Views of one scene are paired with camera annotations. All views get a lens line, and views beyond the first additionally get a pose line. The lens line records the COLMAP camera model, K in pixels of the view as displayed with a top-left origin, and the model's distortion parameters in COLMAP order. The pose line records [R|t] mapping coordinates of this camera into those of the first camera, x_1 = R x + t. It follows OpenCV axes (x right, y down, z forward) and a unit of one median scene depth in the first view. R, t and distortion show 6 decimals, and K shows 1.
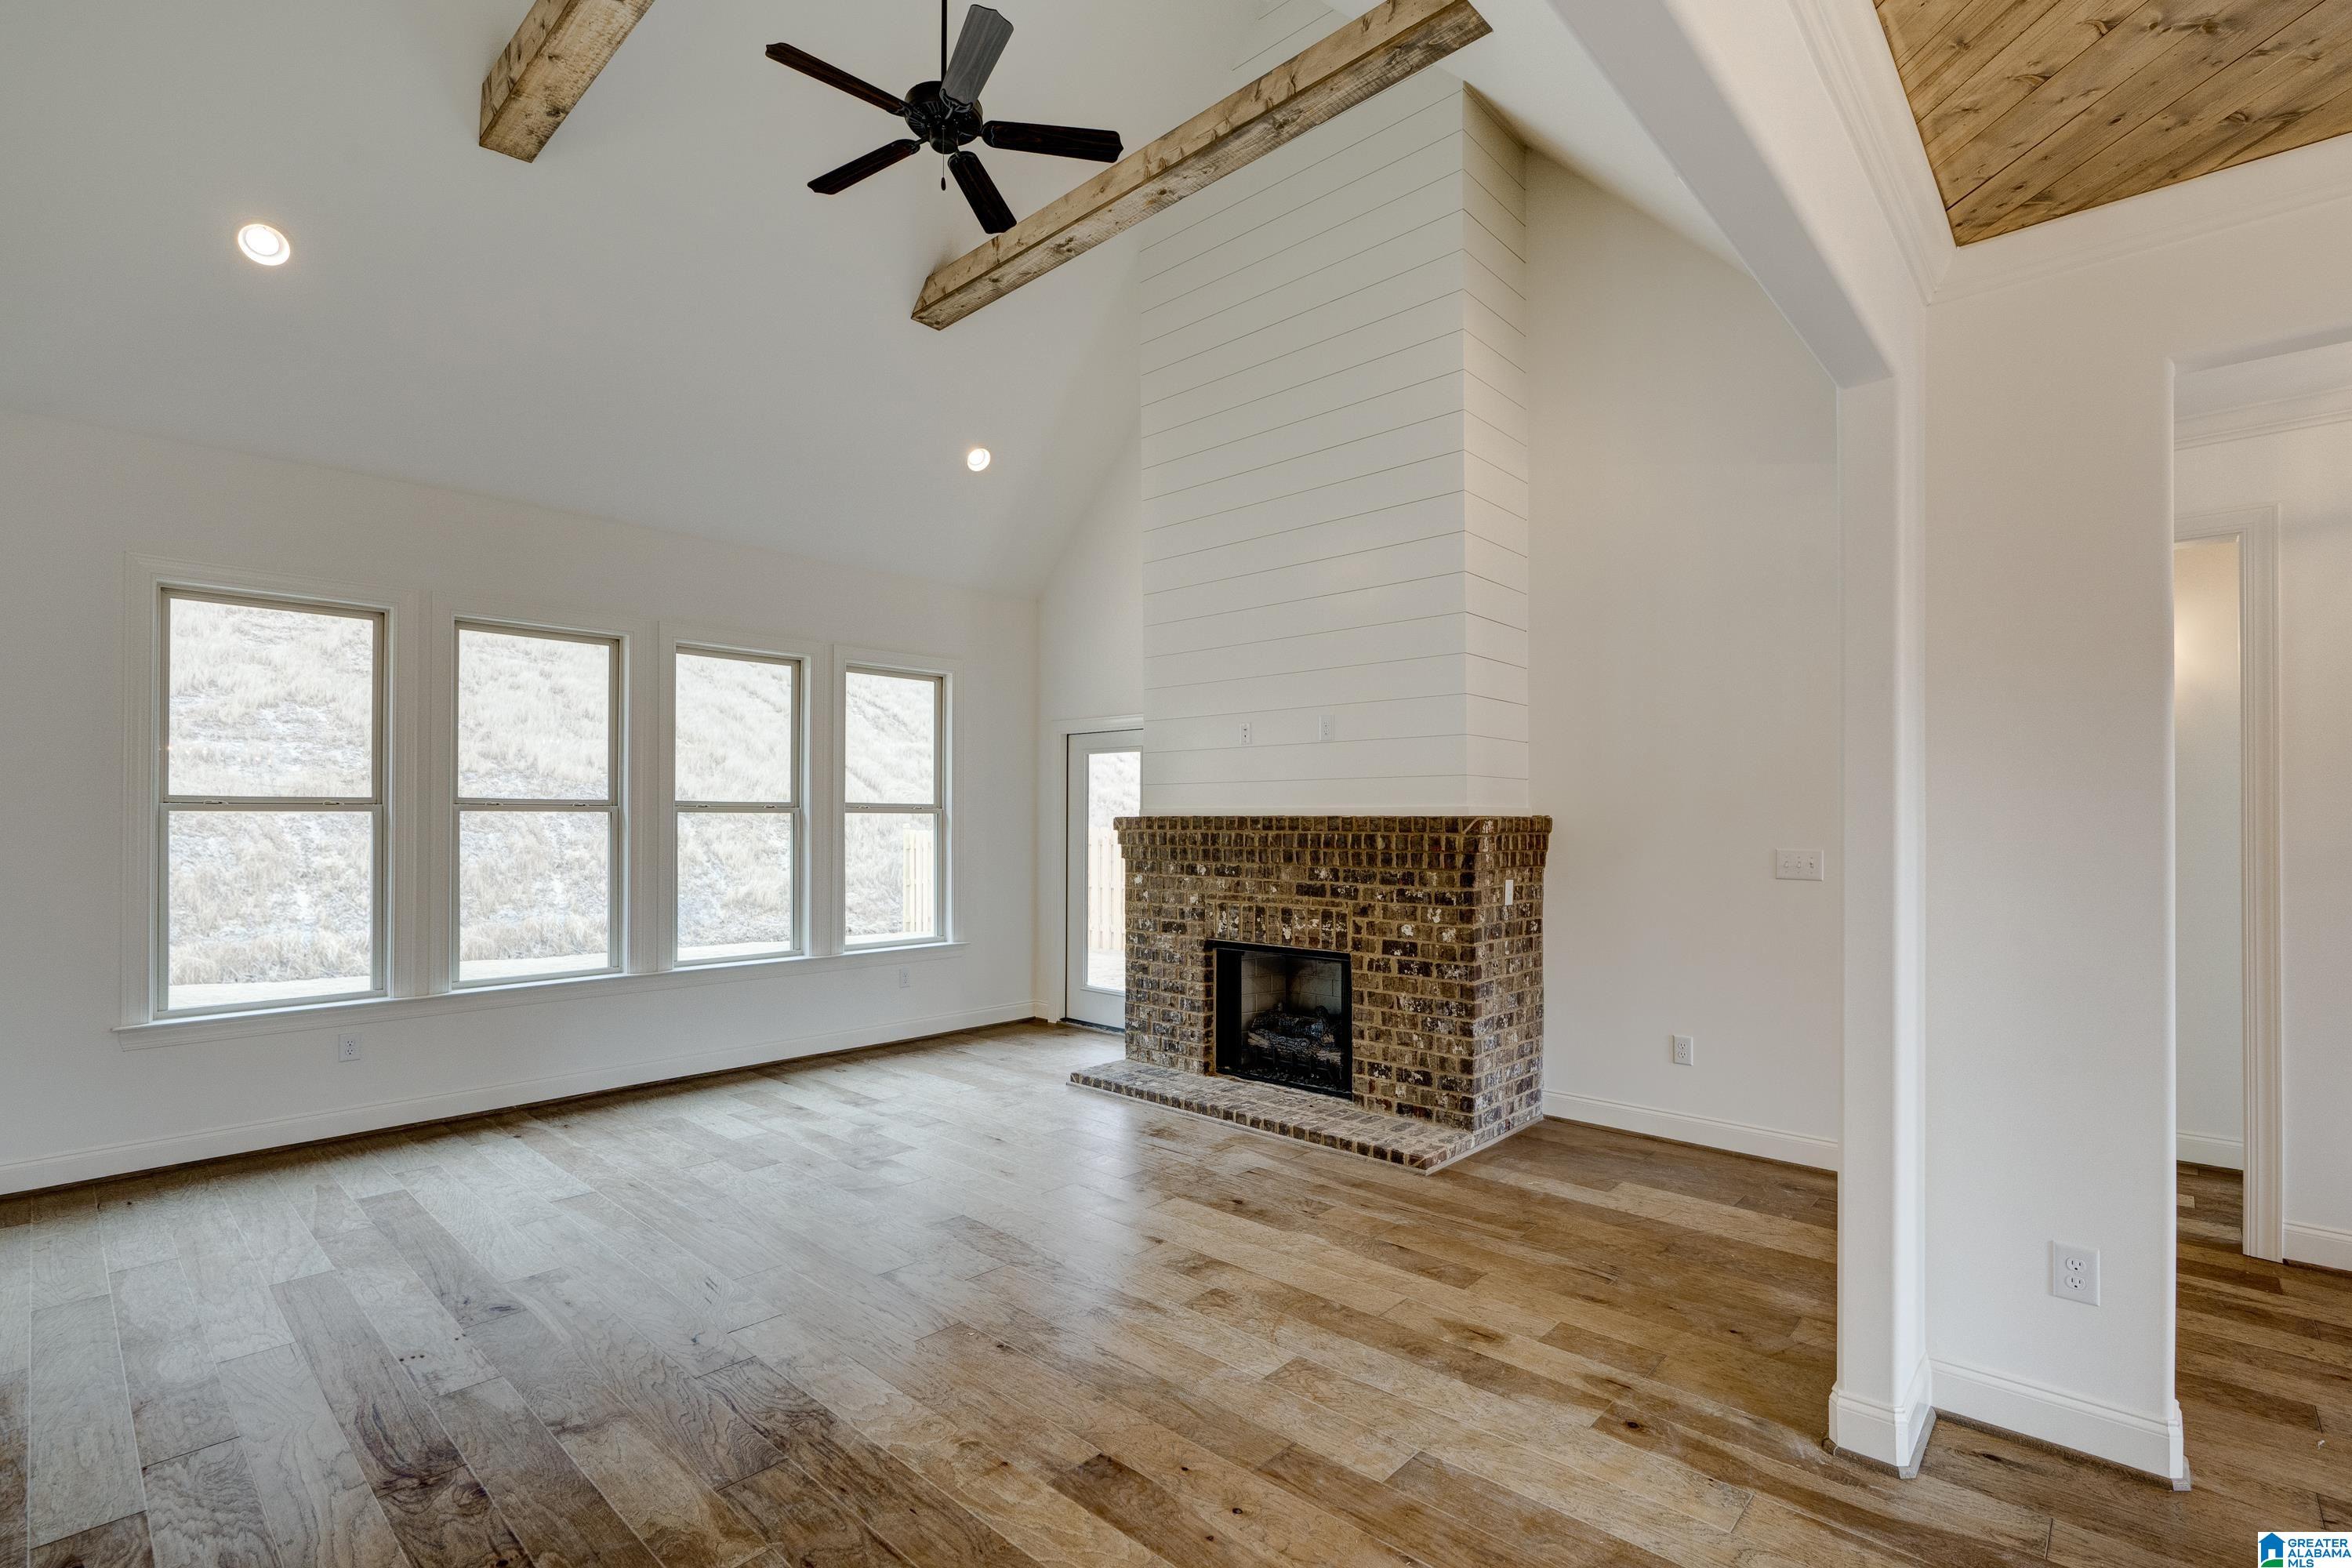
lens RADIAL K [[1057.7, 0, 1195.7], [0, 1057.7, 802.2], [0, 0, 1]] dist [0.001919, 0.000340]
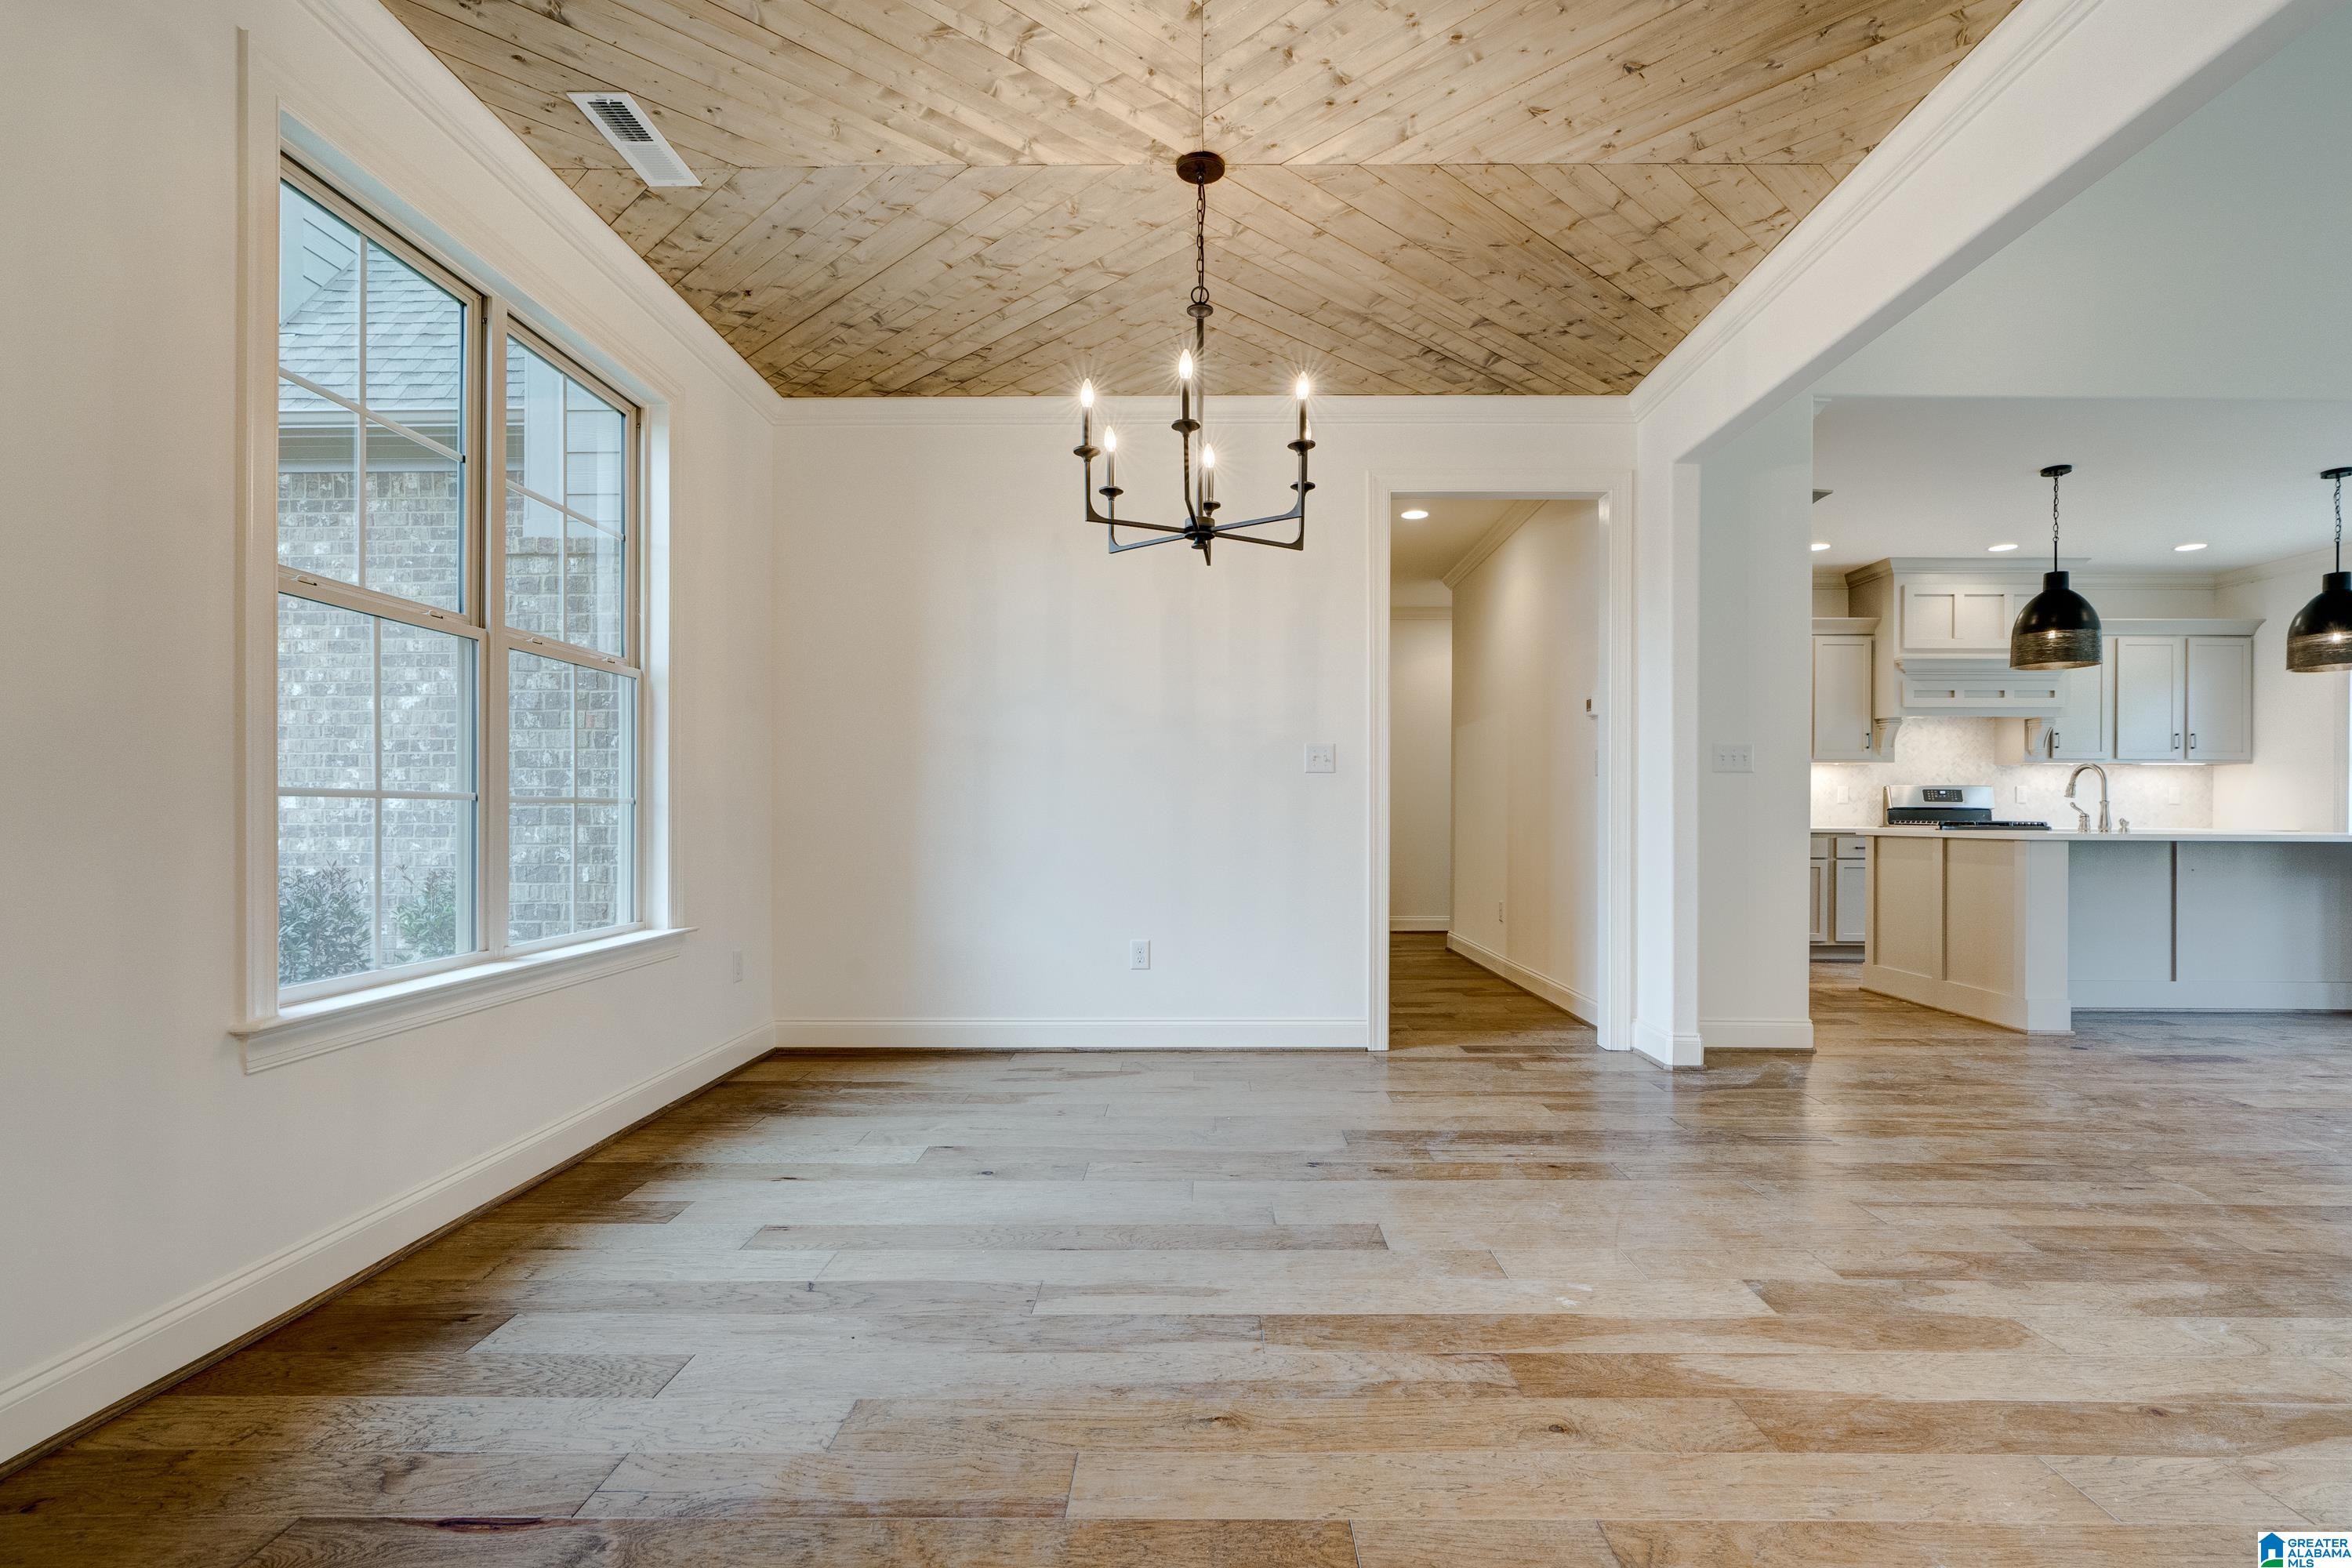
lens RADIAL K [[1106.4, 0, 1196.7], [0, 1106.4, 819.4], [0, 0, 1]] dist [-0.007635, 0.001107]
pose [[-0.745518, 0.001479, -0.666484, 1.719477], [0.008530, 0.999937, -0.007322, 0.197085], [0.666431, -0.011144, -0.745483, 0.985908]]
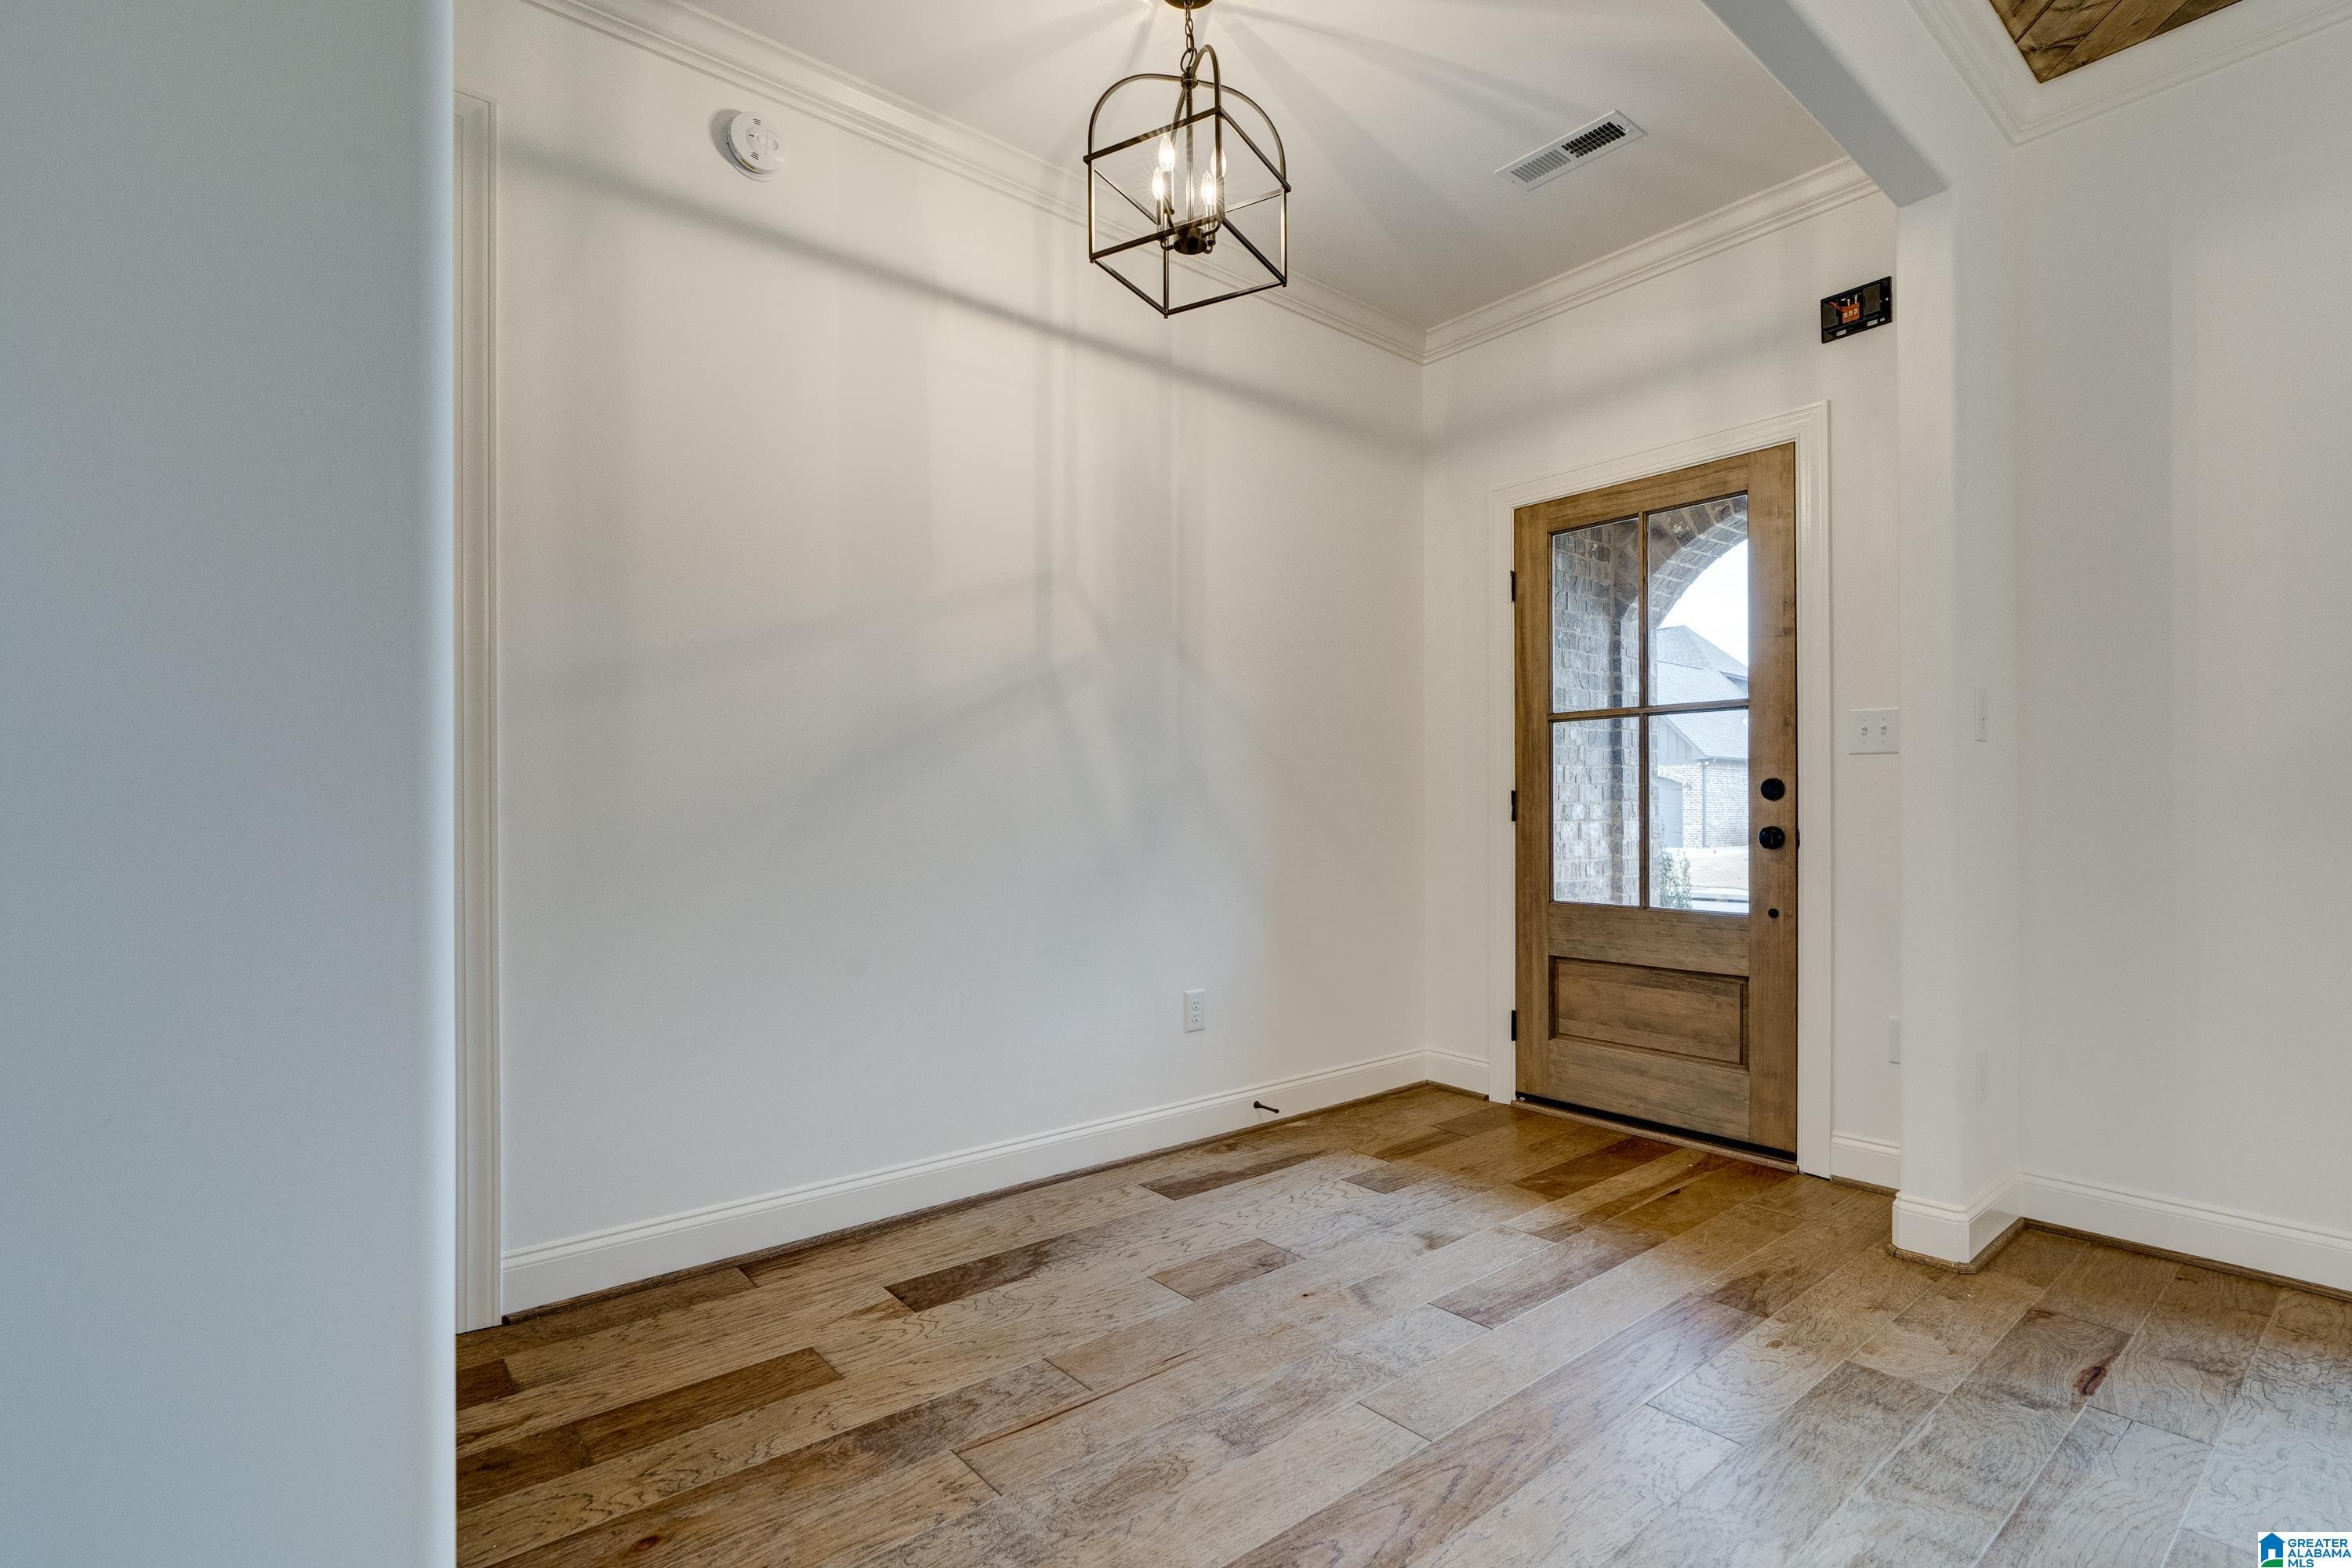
lens RADIAL K [[1106.4, 0, 1190.1], [0, 1106.4, 808.7], [0, 0, 1]] dist [-0.007635, 0.001107]
pose [[0.132397, 0.002855, 0.991193, 0.658482], [-0.014309, 0.999897, -0.000969, 0.190888], [-0.991094, -0.014054, 0.132424, 0.769768]]
